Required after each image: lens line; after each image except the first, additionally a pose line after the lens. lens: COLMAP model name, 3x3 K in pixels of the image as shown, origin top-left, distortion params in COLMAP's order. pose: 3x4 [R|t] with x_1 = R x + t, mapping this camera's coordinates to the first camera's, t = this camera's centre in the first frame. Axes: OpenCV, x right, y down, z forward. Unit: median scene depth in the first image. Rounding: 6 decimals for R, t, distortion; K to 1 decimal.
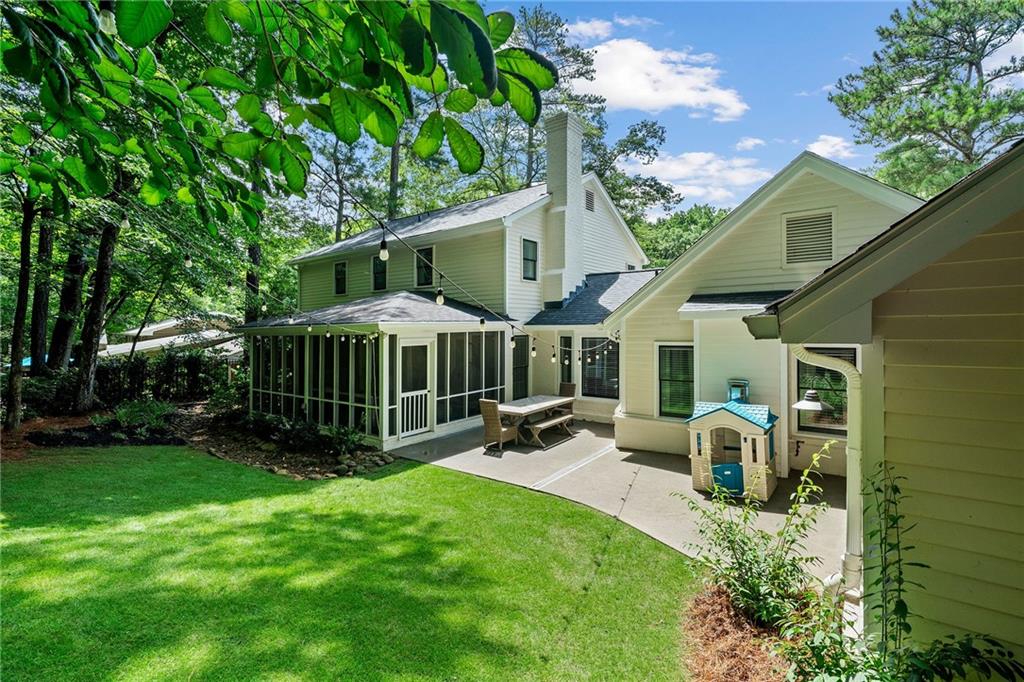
lens RADIAL K [[466.1, 0, 516.7], [0, 466.1, 331.0], [0, 0, 1]] dist [0.004984, -0.000227]
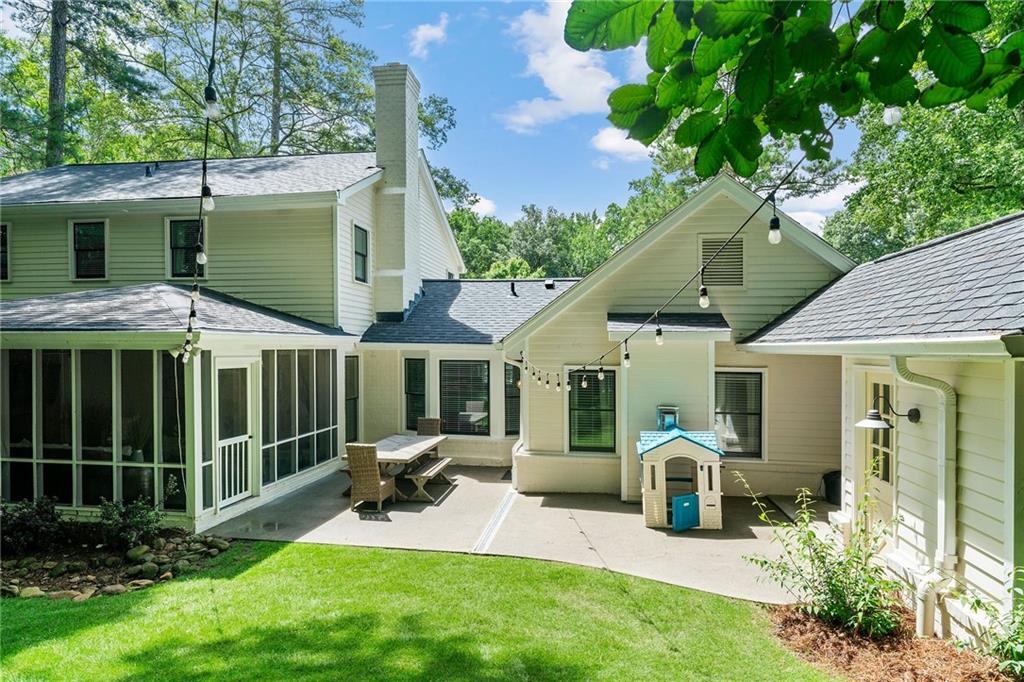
lens RADIAL K [[583.2, 0, 518.0], [0, 583.2, 365.8], [0, 0, 1]] dist [0.004126, 0.000791]
pose [[0.875993, 0.009563, 0.482228, -0.286466], [-0.018562, 0.999731, 0.013894, 0.010136], [-0.481966, -0.021123, 0.875935, 0.097271]]
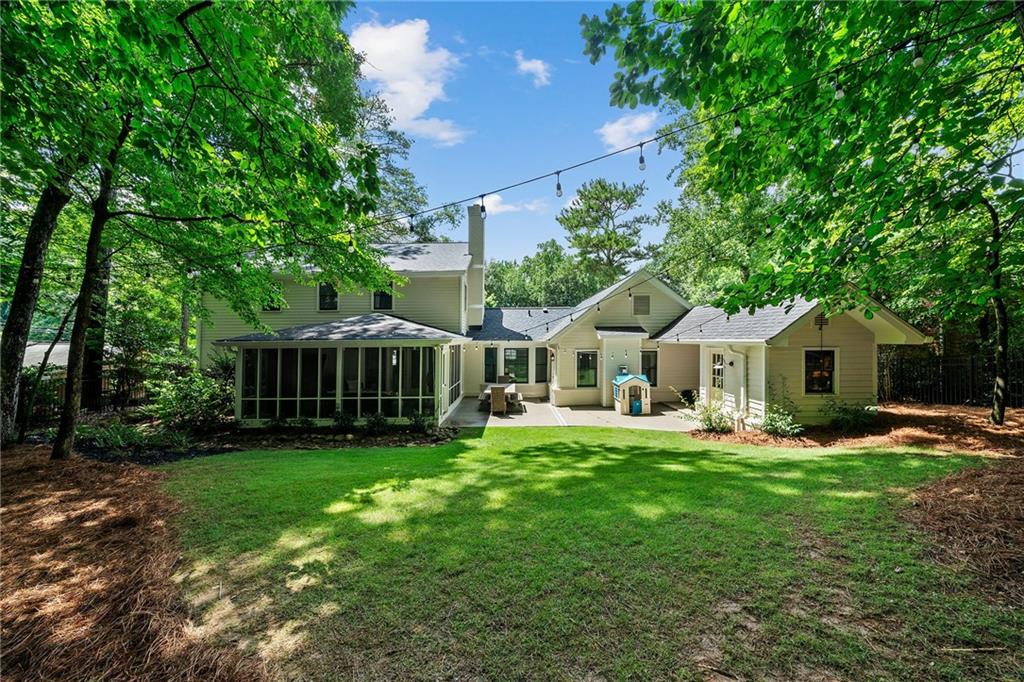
lens RADIAL K [[356.2, 0, 508.8], [0, 356.2, 347.1], [0, 0, 1]] dist [-0.006930, -0.000297]
pose [[0.800343, -0.002786, 0.599536, -0.792712], [-0.000724, 0.999984, 0.005613, 0.003857], [-0.599542, -0.004926, 0.800328, -0.030678]]
